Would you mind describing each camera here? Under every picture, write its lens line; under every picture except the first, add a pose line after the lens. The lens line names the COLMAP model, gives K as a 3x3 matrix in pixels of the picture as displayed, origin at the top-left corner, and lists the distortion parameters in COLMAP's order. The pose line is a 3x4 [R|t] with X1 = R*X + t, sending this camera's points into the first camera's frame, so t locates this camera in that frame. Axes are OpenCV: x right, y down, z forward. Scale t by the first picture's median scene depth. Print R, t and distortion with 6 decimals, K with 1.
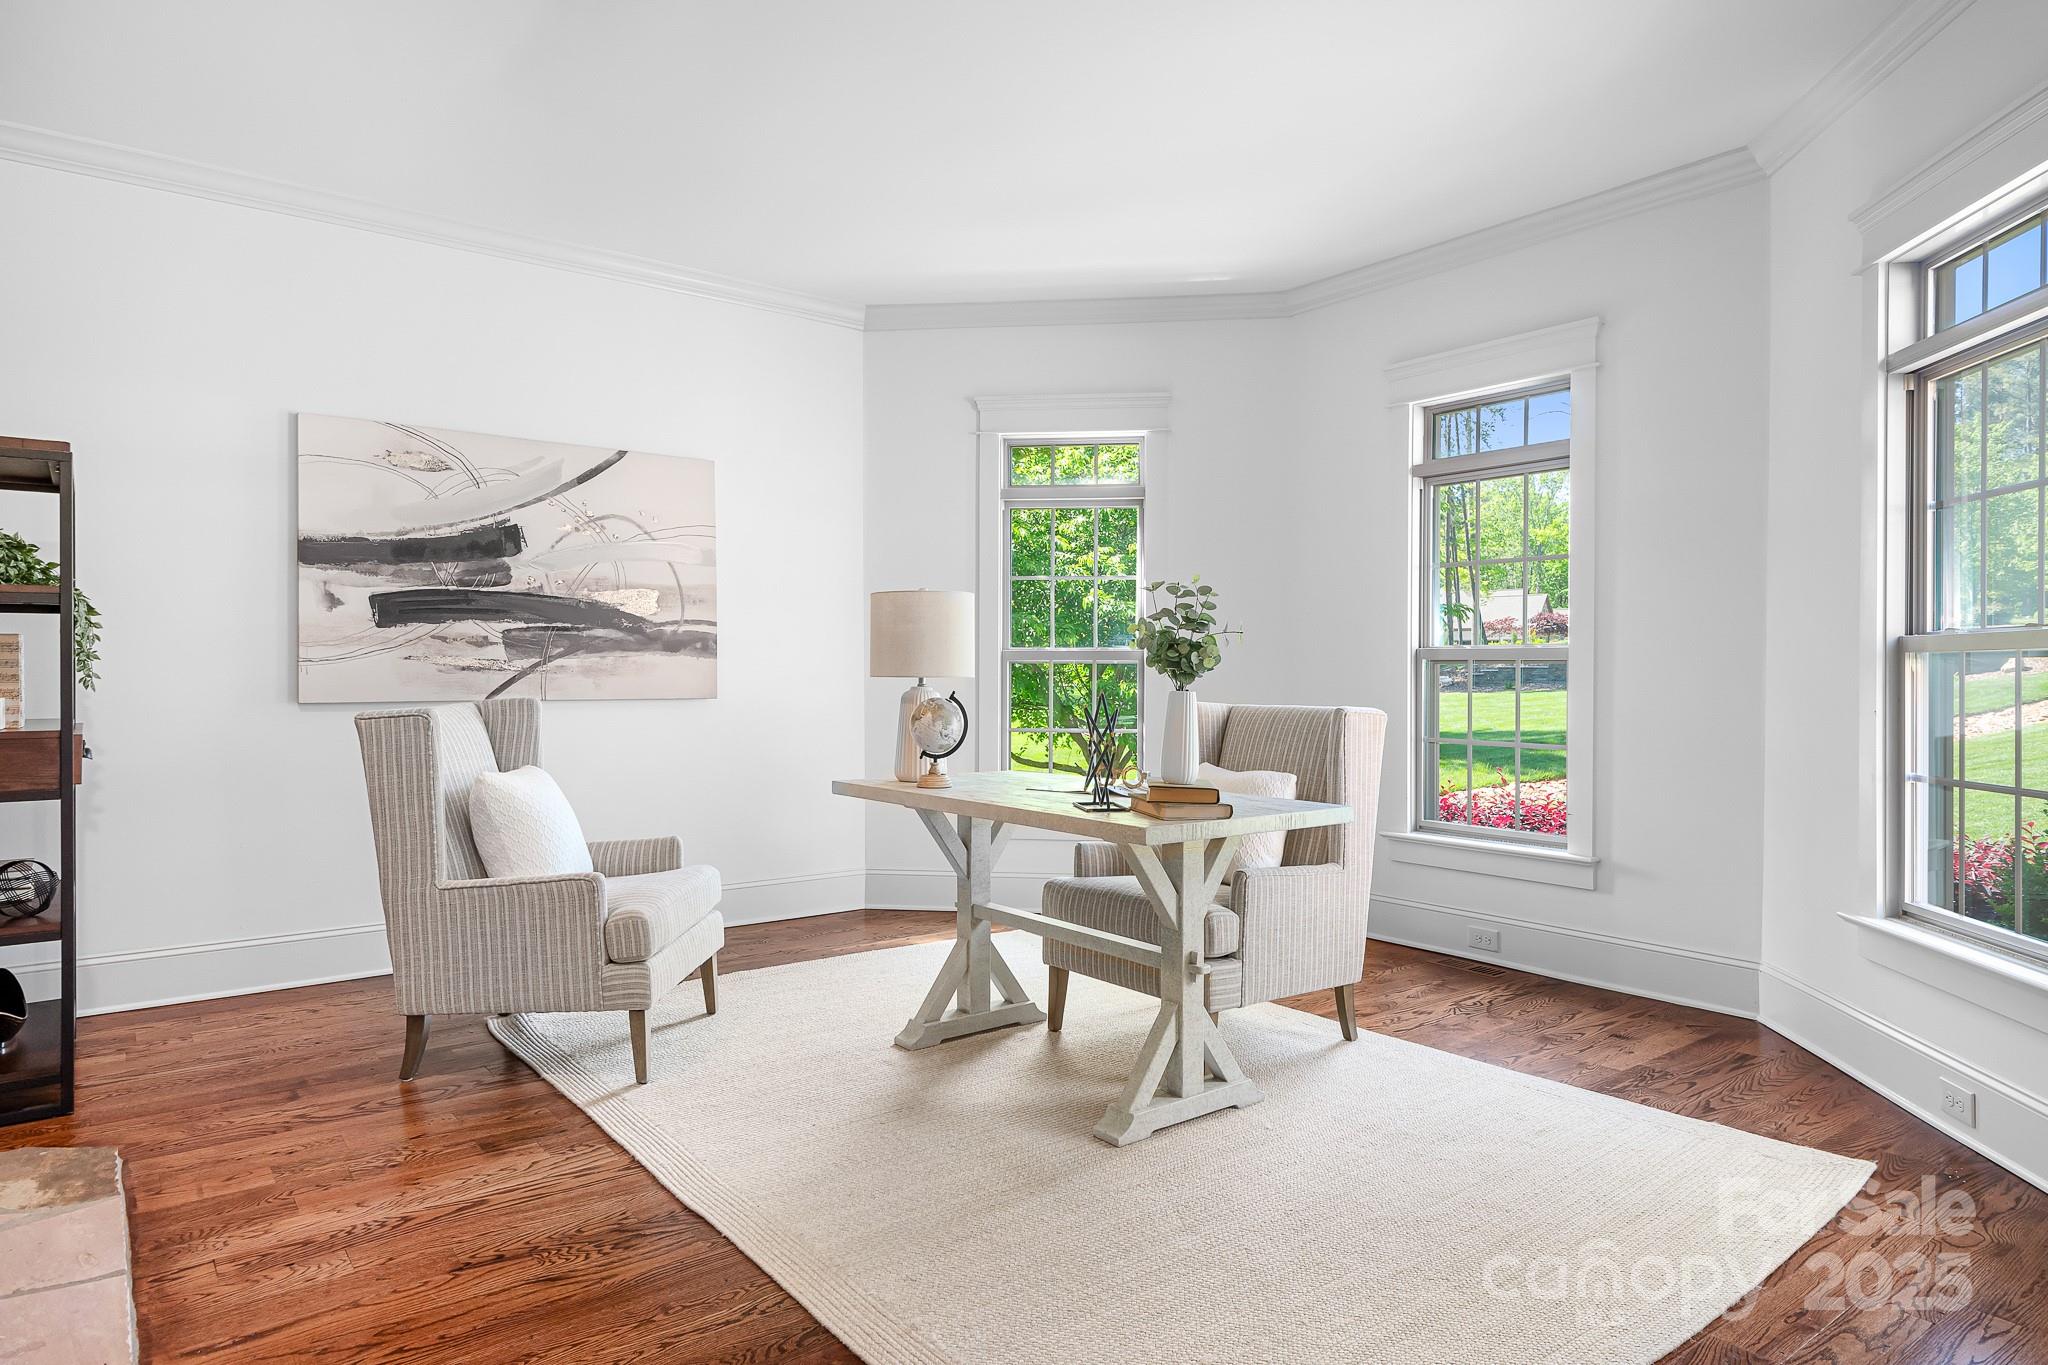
lens RADIAL K [[1227.1, 0, 1023.4], [0, 1227.1, 677.7], [0, 0, 1]] dist [0.002845, 0.000934]
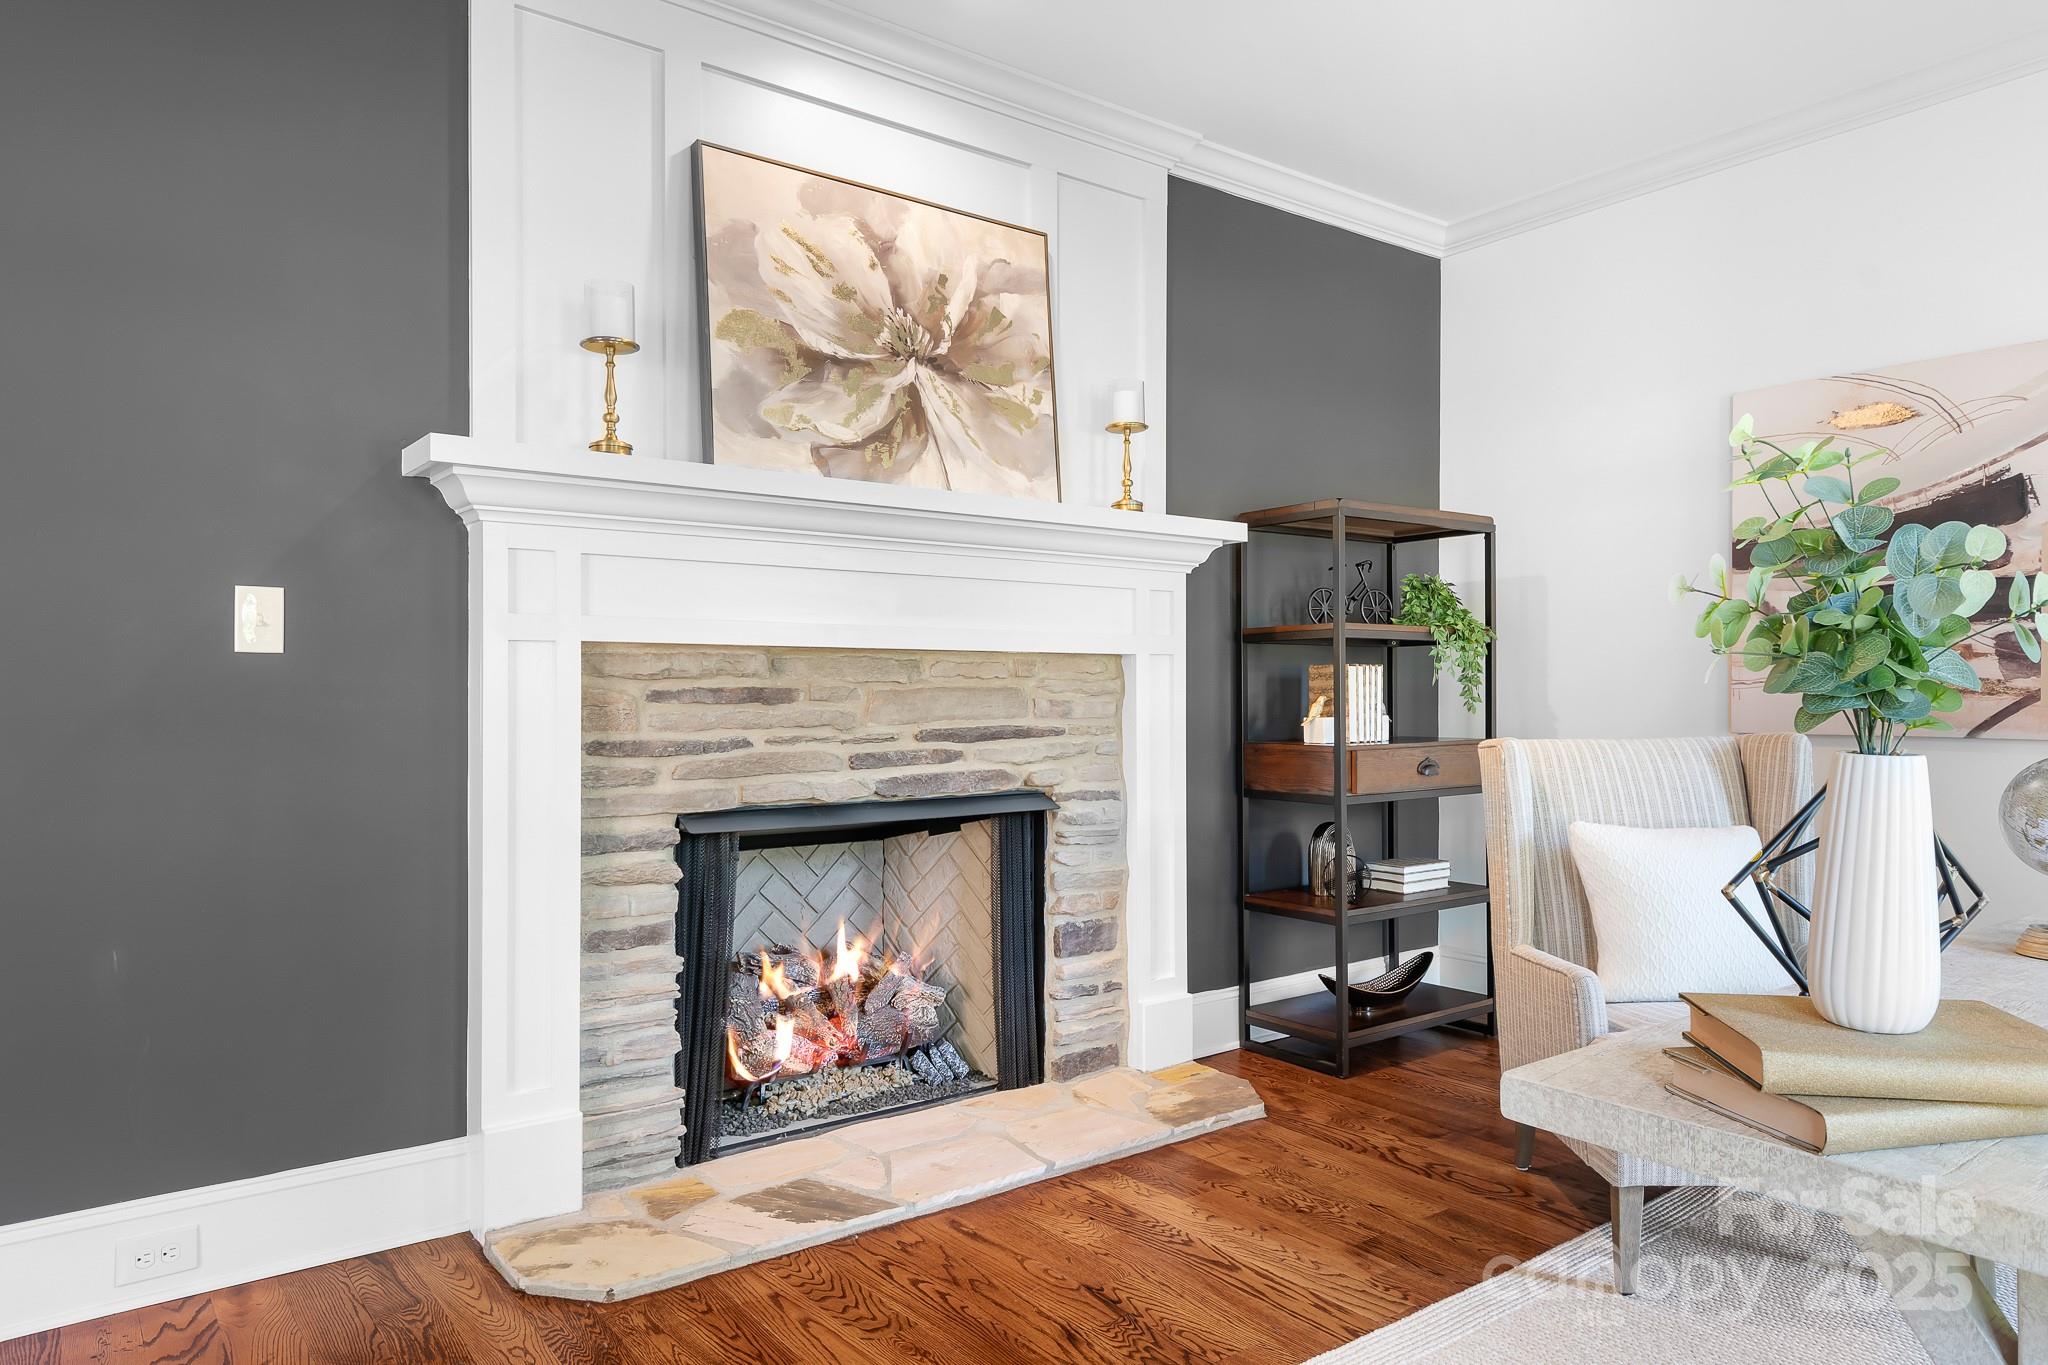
lens RADIAL K [[1314.3, 0, 1023.3], [0, 1314.3, 687.5], [0, 0, 1]] dist [0.005000, 0.000616]
pose [[-0.006276, -0.006562, -0.999959, 0.455537], [-0.010445, 0.999924, -0.006496, 0.000992], [0.999926, 0.010403, -0.006344, 0.705676]]
